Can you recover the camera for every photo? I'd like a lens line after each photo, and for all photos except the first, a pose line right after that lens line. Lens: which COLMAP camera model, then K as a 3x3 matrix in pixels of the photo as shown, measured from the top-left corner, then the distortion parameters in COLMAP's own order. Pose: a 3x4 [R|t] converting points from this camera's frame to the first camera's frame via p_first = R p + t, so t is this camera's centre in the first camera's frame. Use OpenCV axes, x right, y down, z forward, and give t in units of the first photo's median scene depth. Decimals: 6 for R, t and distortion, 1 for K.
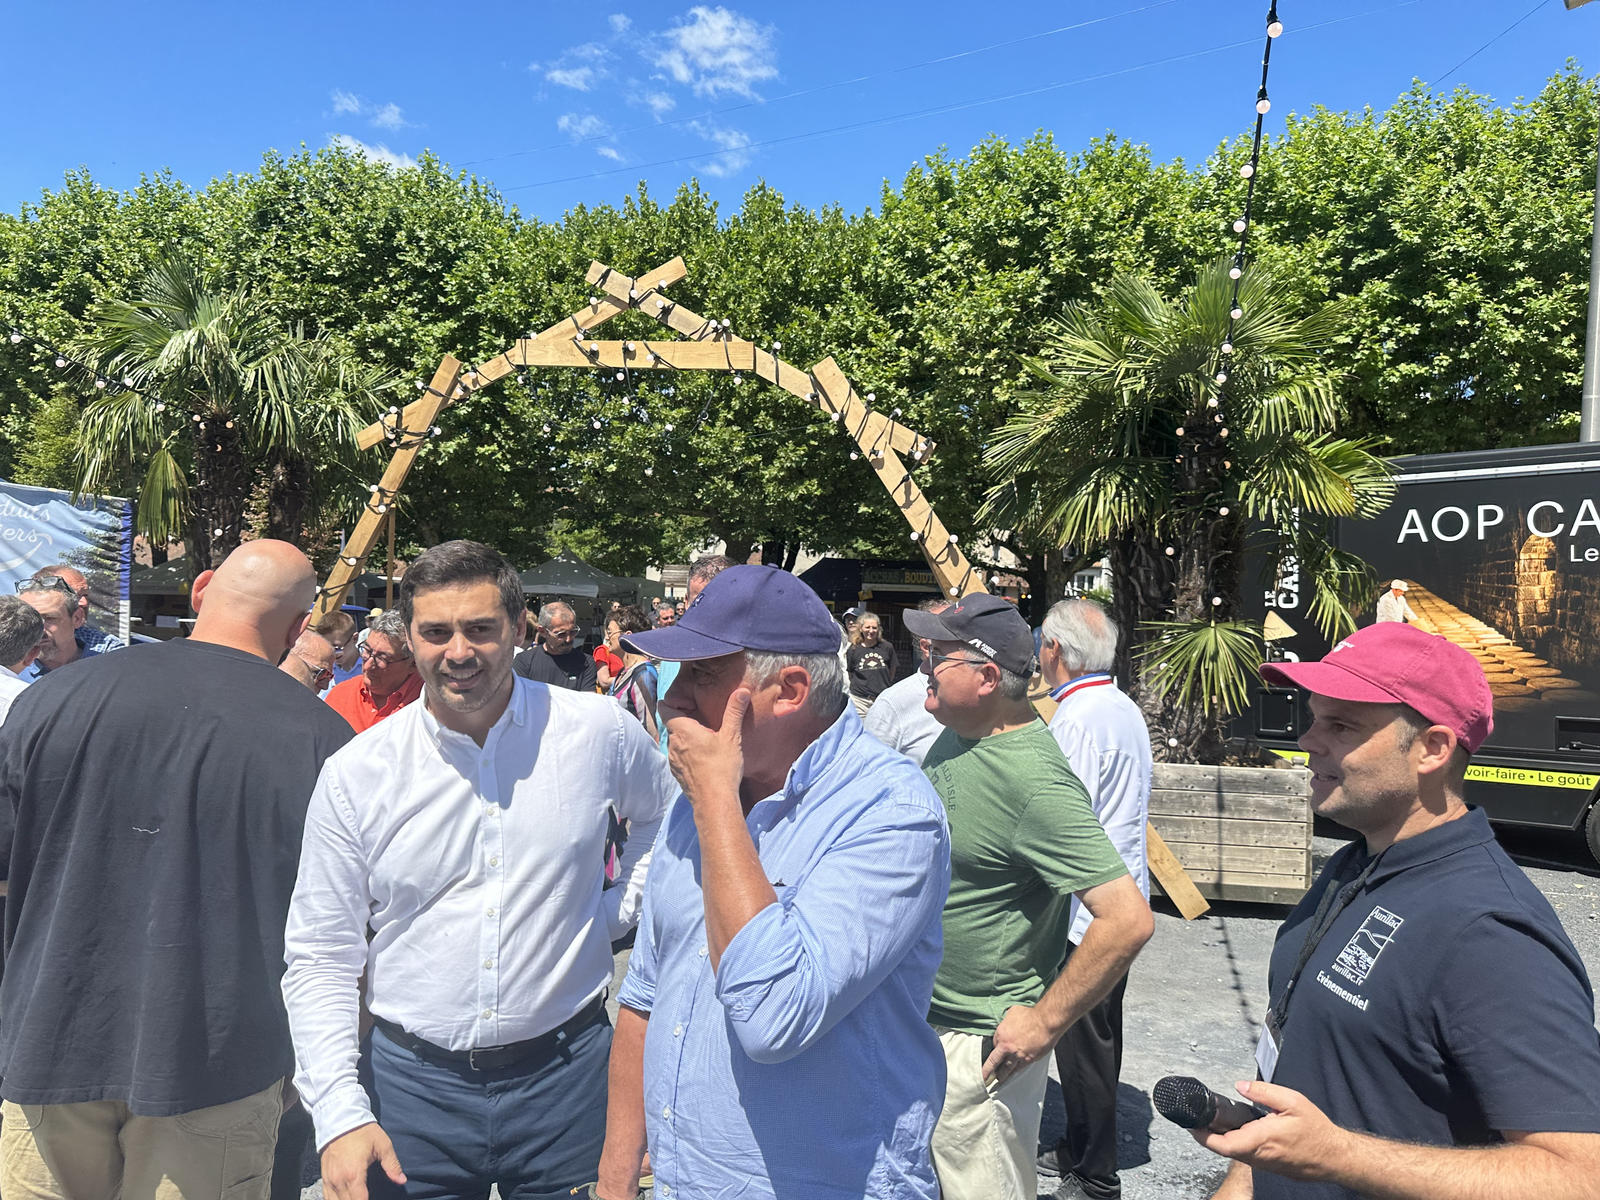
lens RADIAL K [[1120.7, 0, 789.8], [0, 1120.7, 610.5], [0, 0, 1]] dist [0.044681, -0.066497]
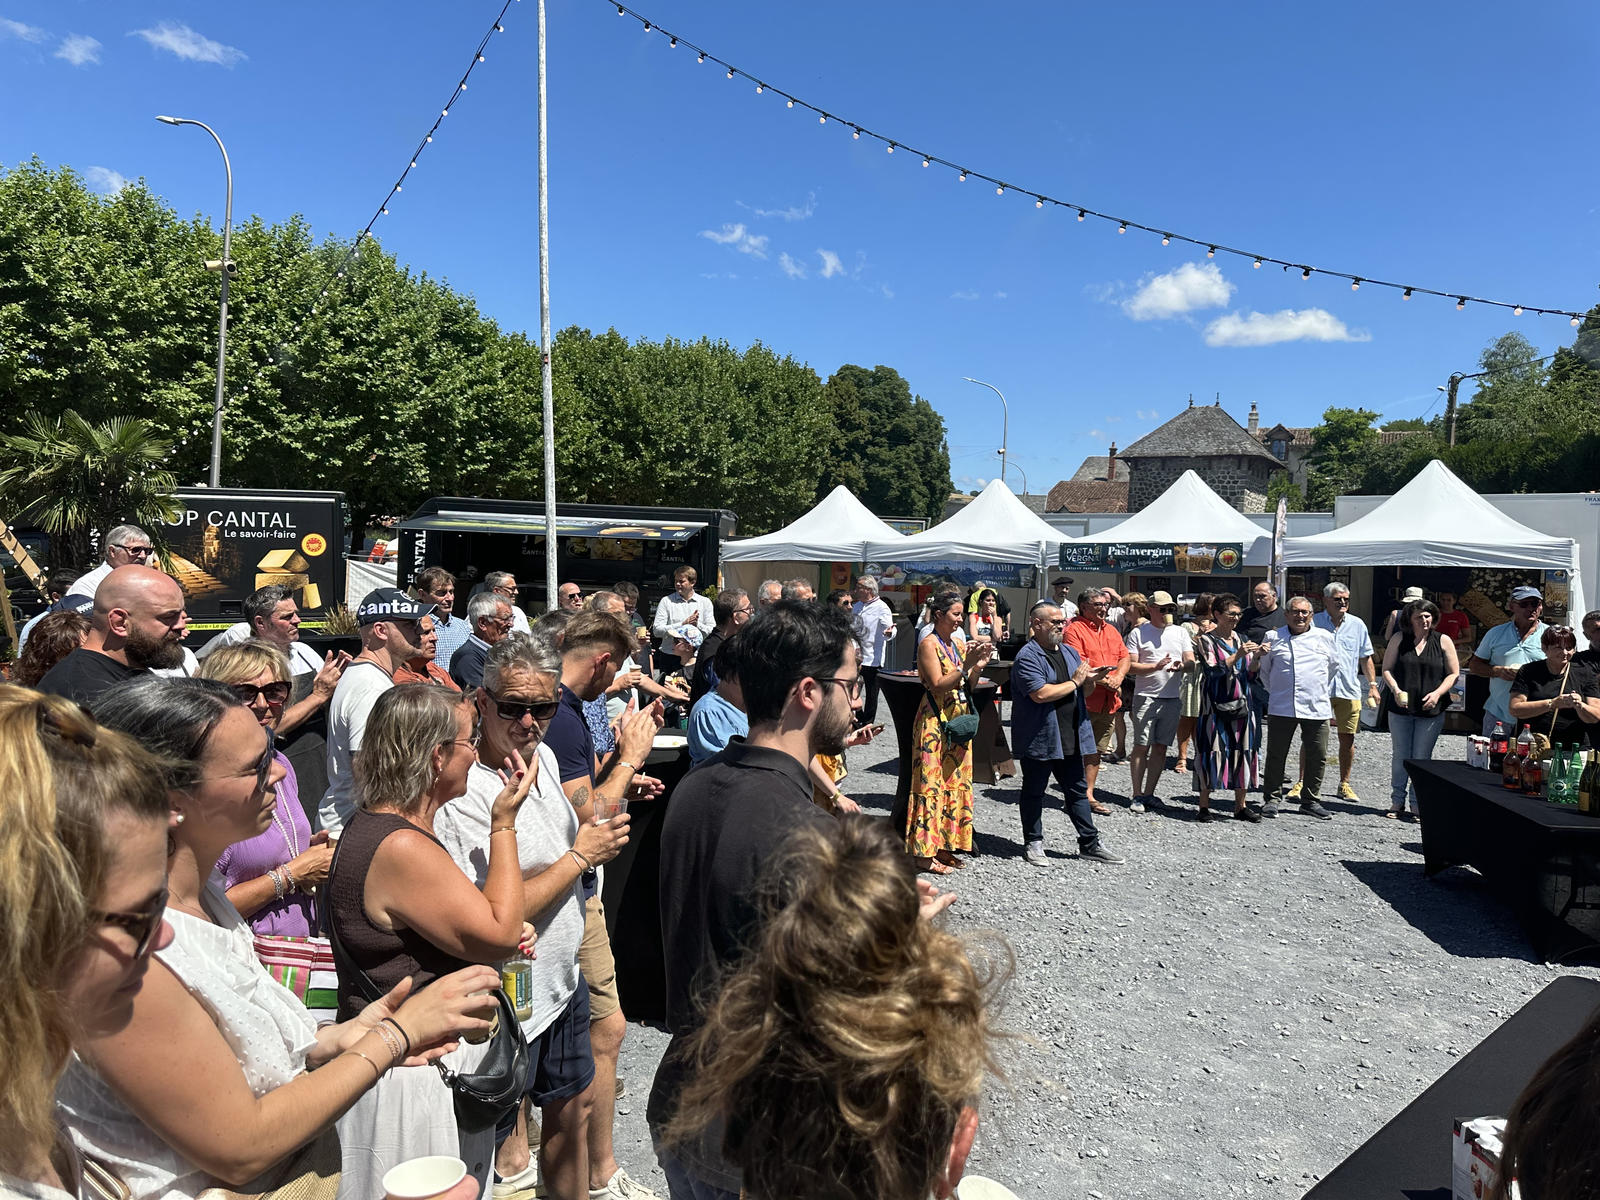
lens RADIAL K [[1120.7, 0, 802.7], [0, 1120.7, 599.0], [0, 0, 1]] dist [0.044681, -0.066497]
pose [[0.352421, -0.043369, 0.934836, -0.453773], [-0.016261, 0.998491, 0.052453, -0.022424], [-0.935700, -0.033687, 0.351184, -0.405194]]
